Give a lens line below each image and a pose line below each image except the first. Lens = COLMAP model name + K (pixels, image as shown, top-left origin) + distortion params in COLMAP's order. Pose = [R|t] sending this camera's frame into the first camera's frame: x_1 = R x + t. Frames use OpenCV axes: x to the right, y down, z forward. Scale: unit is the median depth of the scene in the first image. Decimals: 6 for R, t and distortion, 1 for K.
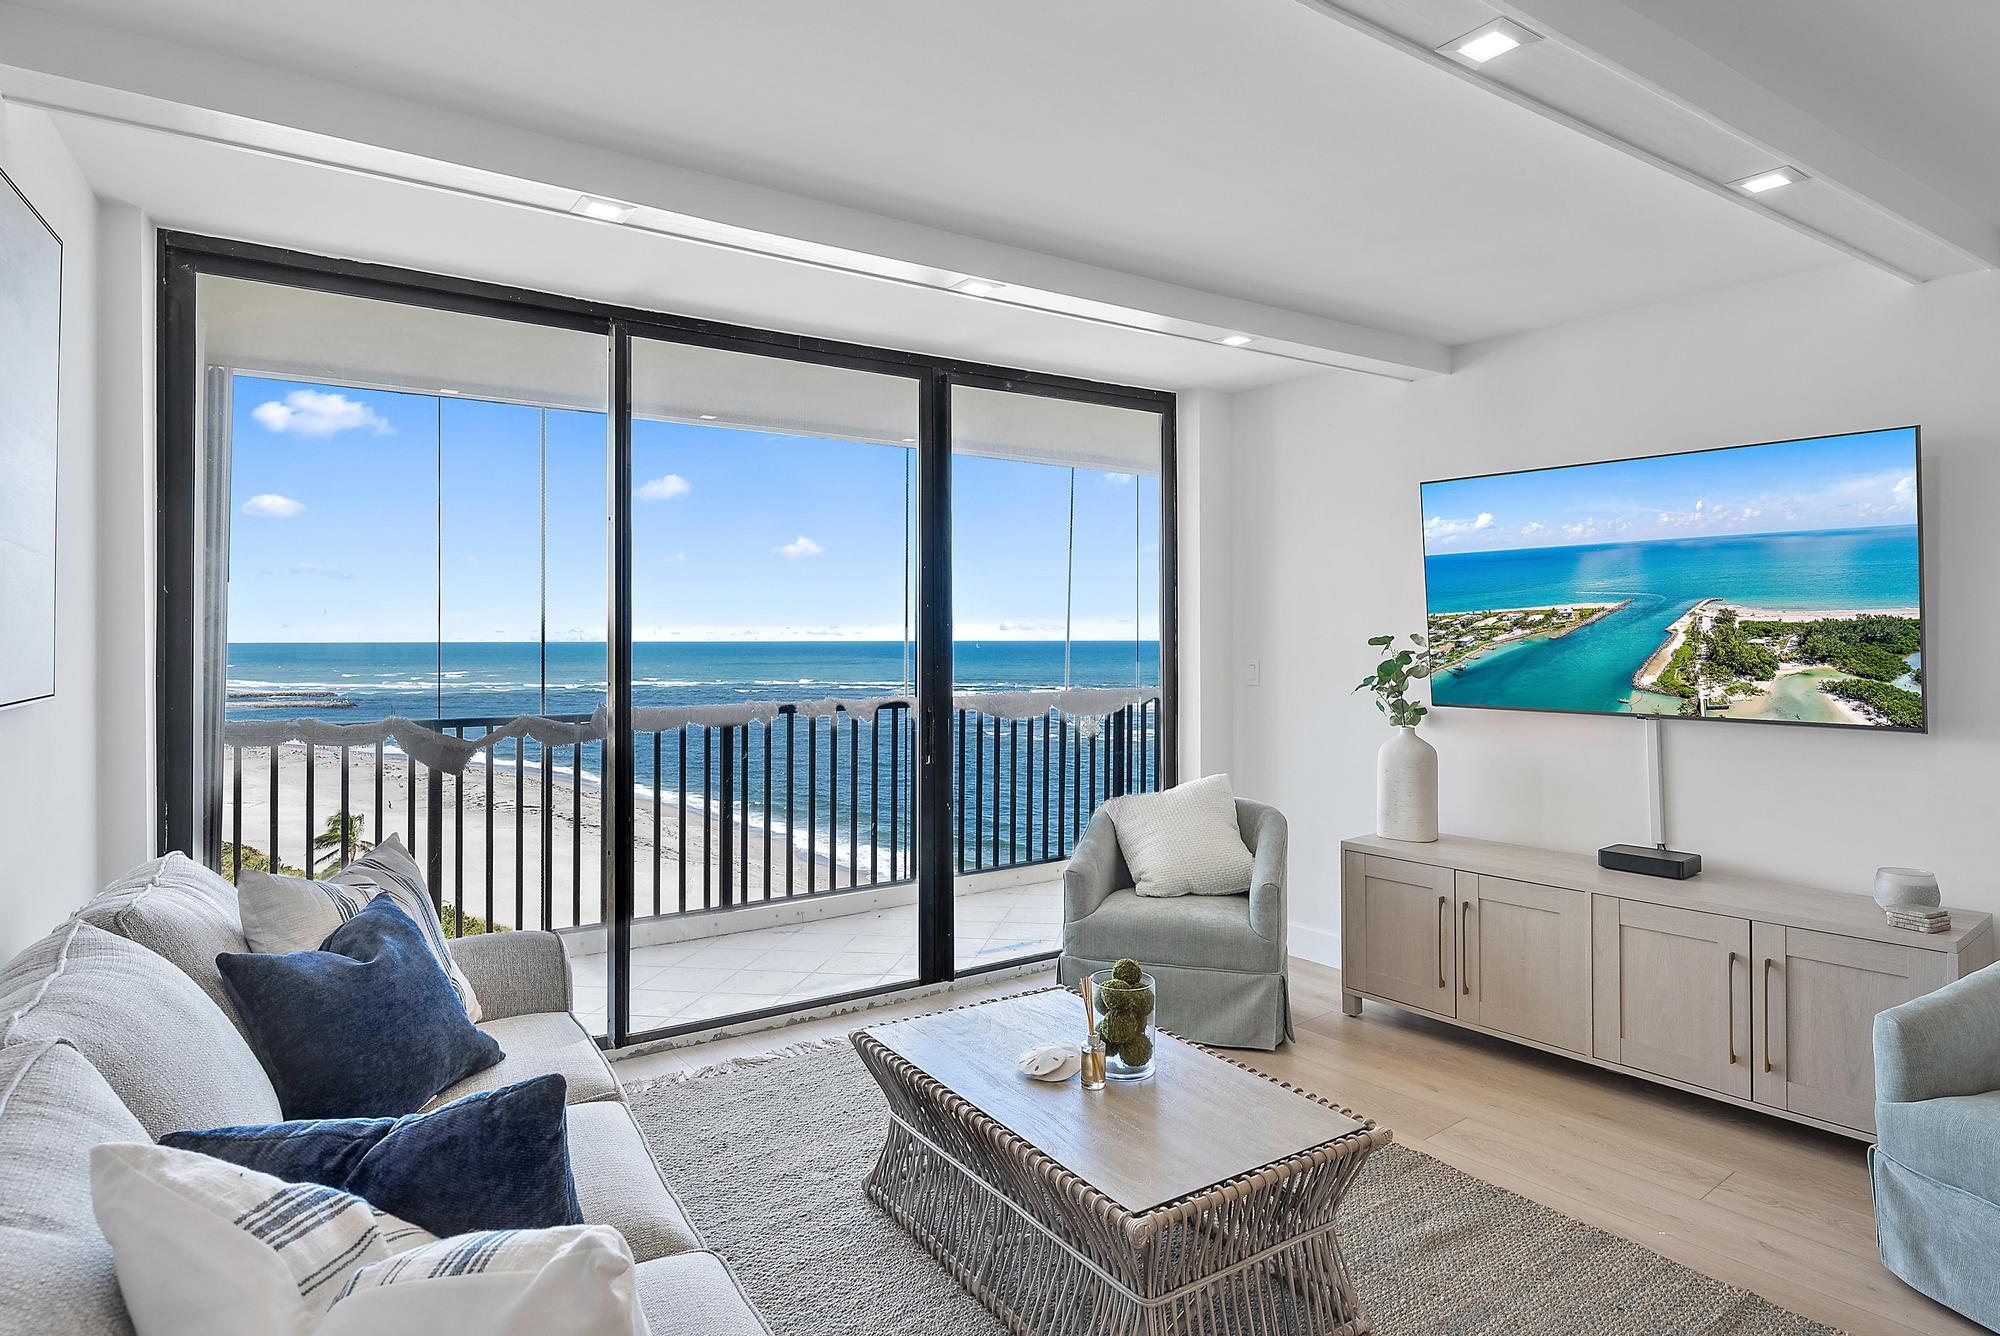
lens RADIAL K [[1130.8, 0, 990.5], [0, 1130.8, 630.4], [0, 0, 1]] dist [0.012723, -0.006346]
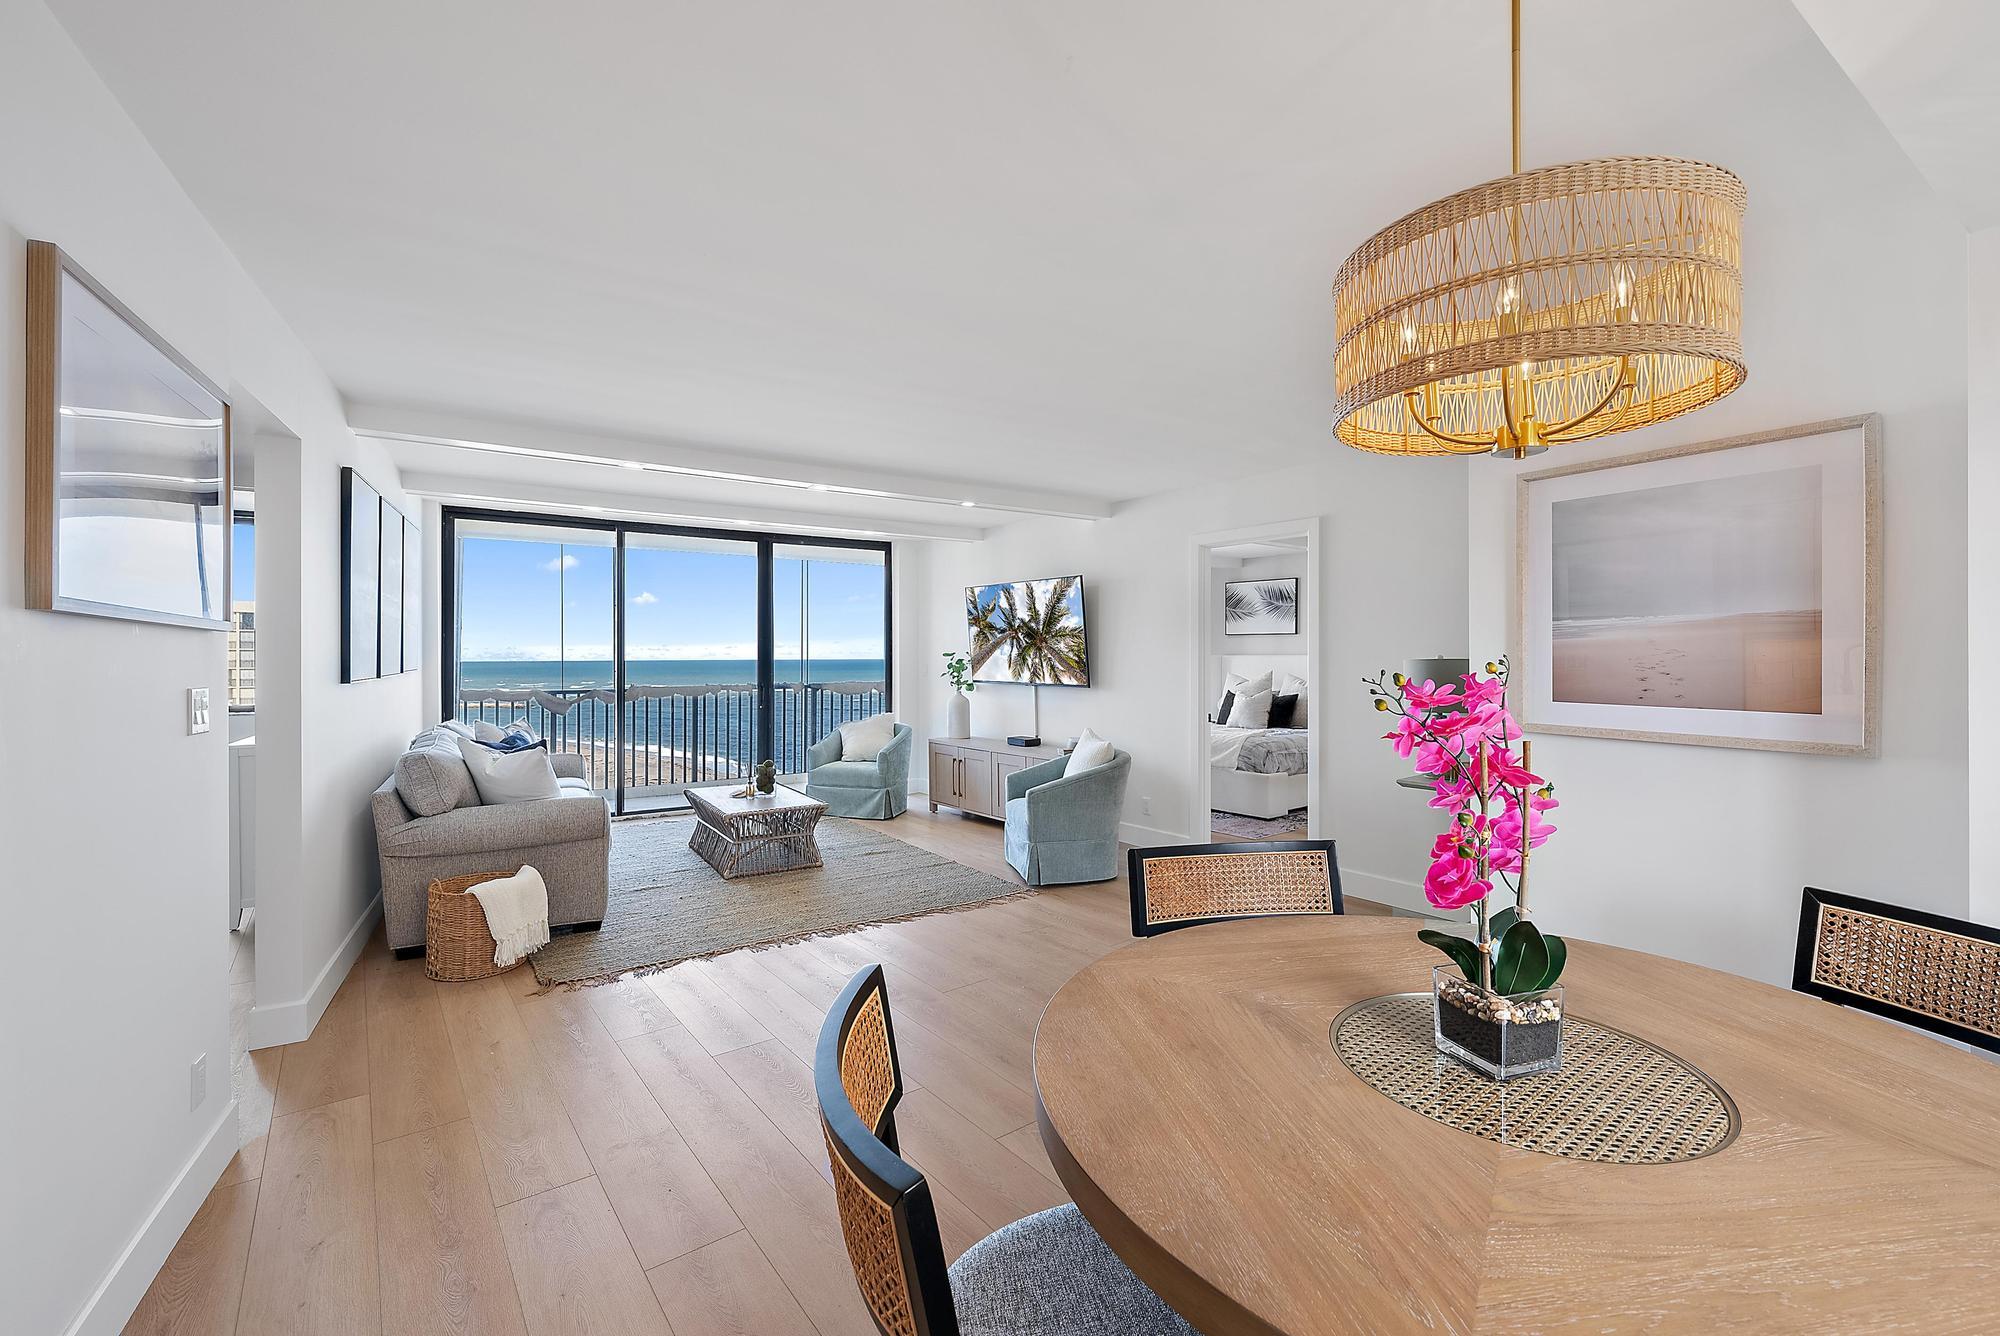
lens RADIAL K [[863.3, 0, 1014.2], [0, 863.3, 654.0], [0, 0, 1]] dist [0.002495, 0.000177]
pose [[0.999986, 0.001795, -0.005027, 0.554144], [-0.001776, 0.999991, 0.003794, 0.001029], [0.005034, -0.003785, 0.999980, -0.902558]]
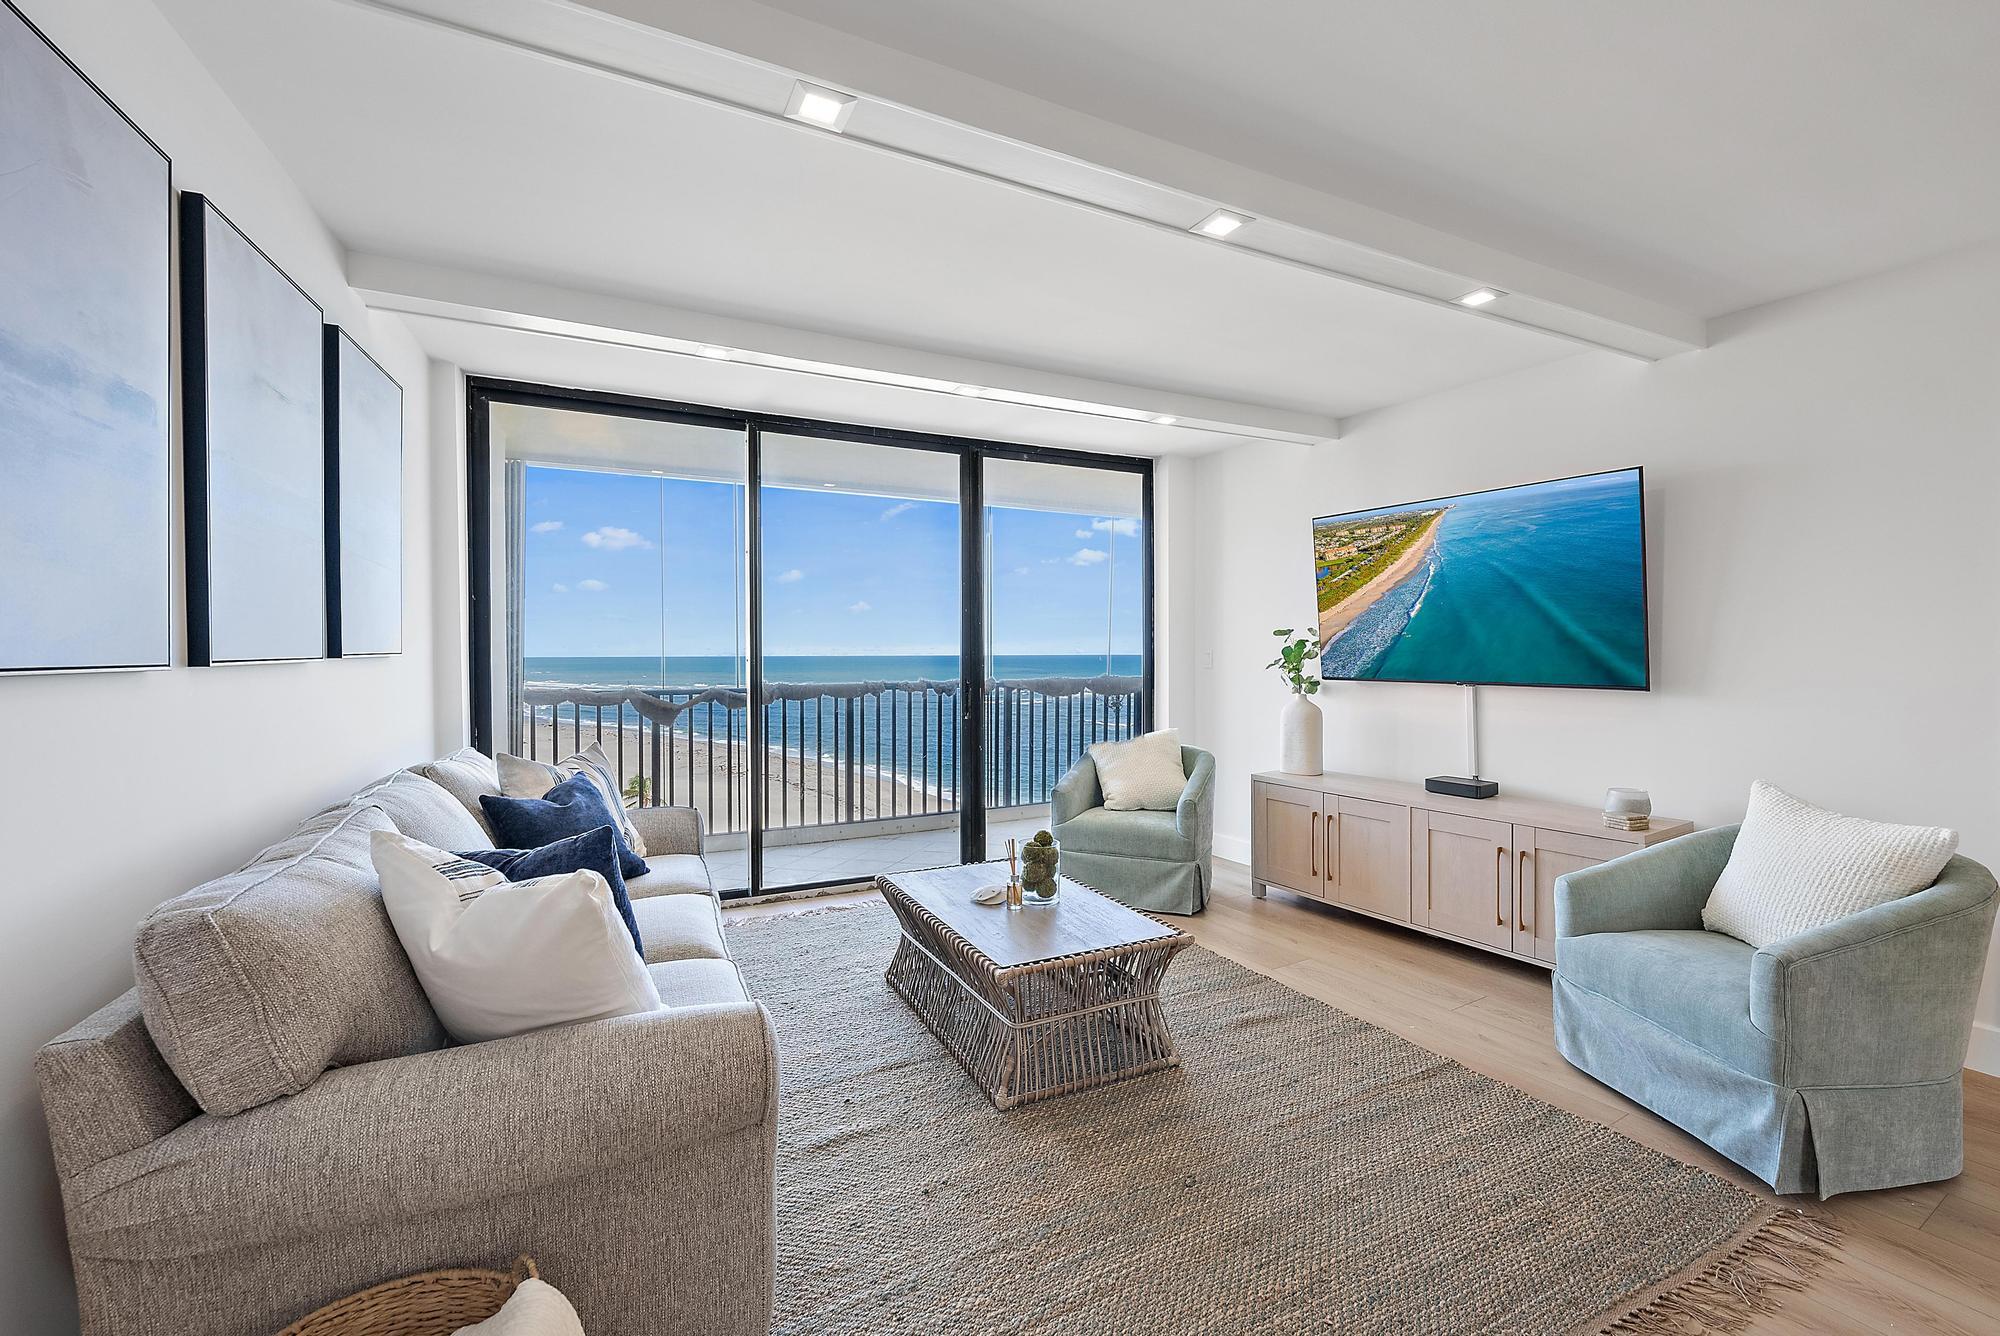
lens RADIAL K [[863.3, 0, 1000.0], [0, 863.3, 664.5], [0, 0, 1]] dist [0.002495, 0.000177]
pose [[0.991979, 0.000835, -0.126399, 0.150132], [0.001514, 0.999828, 0.018488, 0.032275], [0.126393, -0.018531, 0.991807, -0.114545]]
